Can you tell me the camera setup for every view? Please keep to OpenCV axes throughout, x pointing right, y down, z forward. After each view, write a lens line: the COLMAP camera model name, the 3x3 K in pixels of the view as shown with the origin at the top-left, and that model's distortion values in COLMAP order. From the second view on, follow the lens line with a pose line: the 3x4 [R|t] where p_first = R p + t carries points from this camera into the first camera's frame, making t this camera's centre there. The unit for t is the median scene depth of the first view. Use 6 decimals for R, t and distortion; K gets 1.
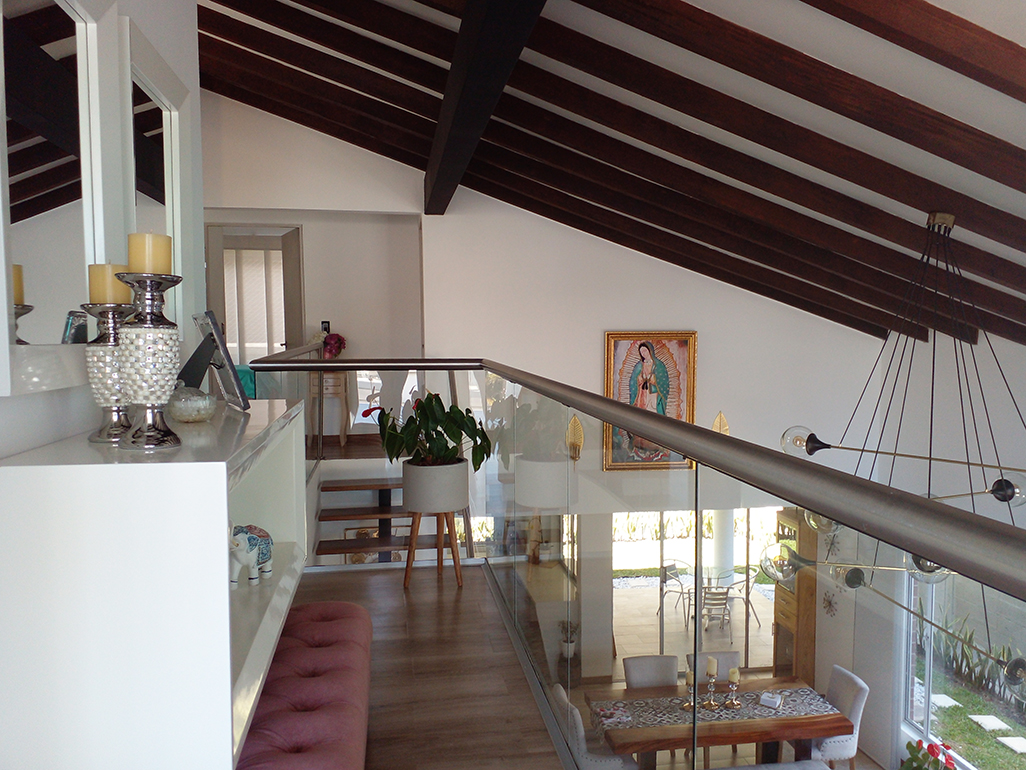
lens RADIAL K [[823.4, 0, 511.8], [0, 823.4, 382.9], [0, 0, 1]] dist [0.069521, -0.104550]
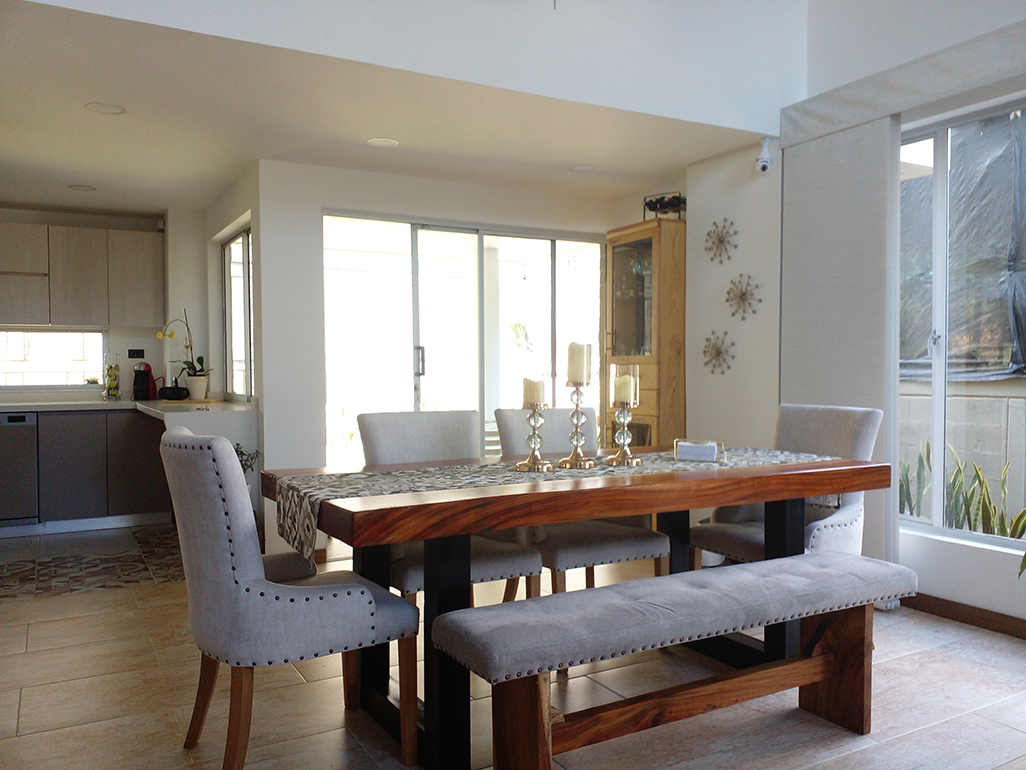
lens RADIAL K [[823.4, 0, 511.8], [0, 823.4, 382.9], [0, 0, 1]] dist [0.069521, -0.104550]
pose [[0.933955, -0.014363, 0.357101, 0.049920], [0.028404, 0.999014, -0.034108, 0.302589], [-0.356260, 0.041998, 0.933443, 0.526962]]
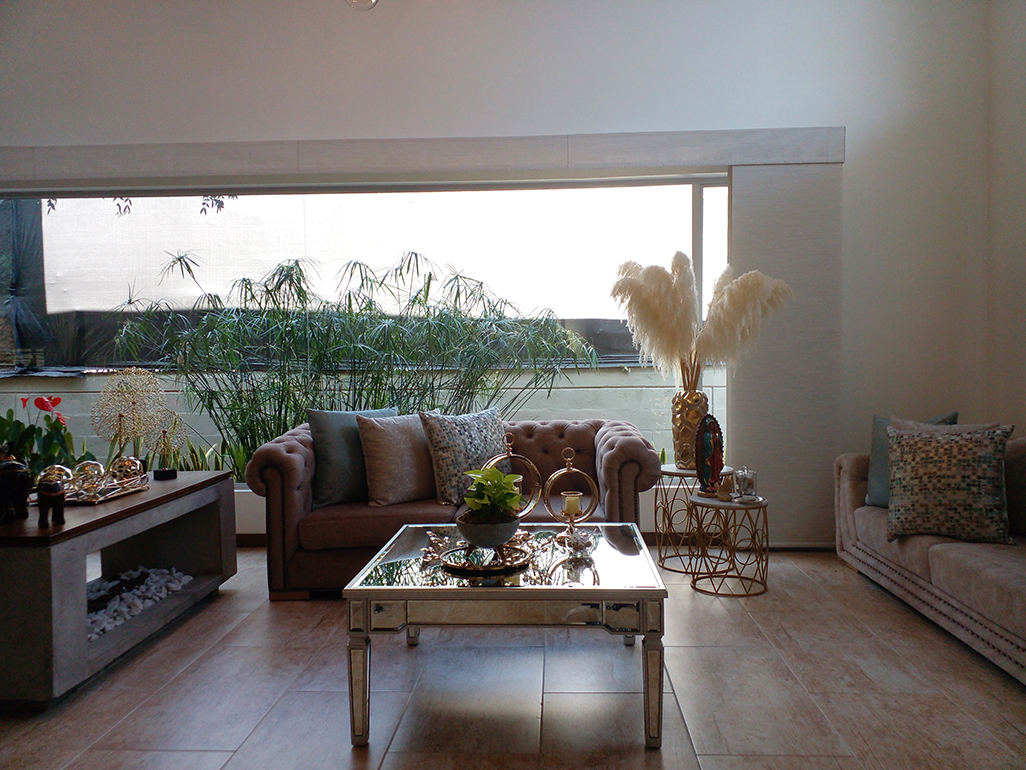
lens RADIAL K [[823.4, 0, 511.8], [0, 823.4, 382.9], [0, 0, 1]] dist [0.069521, -0.104550]
pose [[0.197649, -0.031162, 0.979777, -0.100260], [0.069193, 0.997445, 0.017766, 0.313919], [-0.977828, 0.064282, 0.199300, 0.307887]]
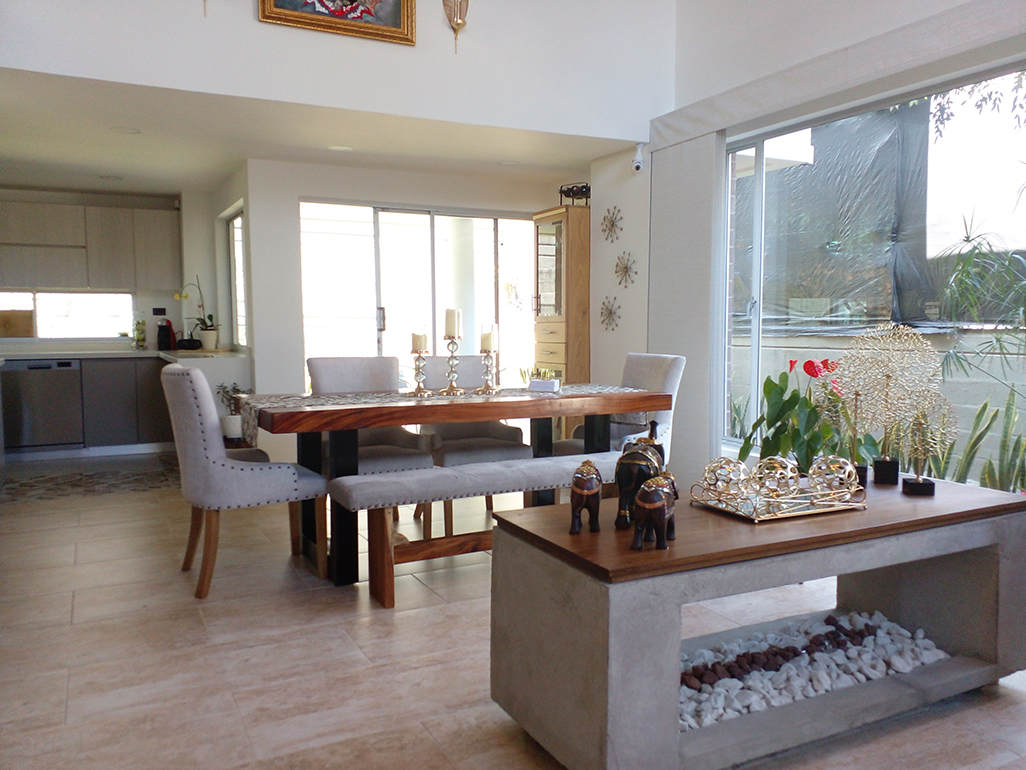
lens RADIAL K [[832.3, 0, 516.0], [0, 832.3, 388.4], [0, 0, 1]] dist [0.108398, -0.168203]
pose [[0.947443, -0.030795, 0.318440, 0.075156], [0.024299, 0.999408, 0.024352, 0.311925], [-0.319002, -0.015334, 0.947630, 0.345044]]
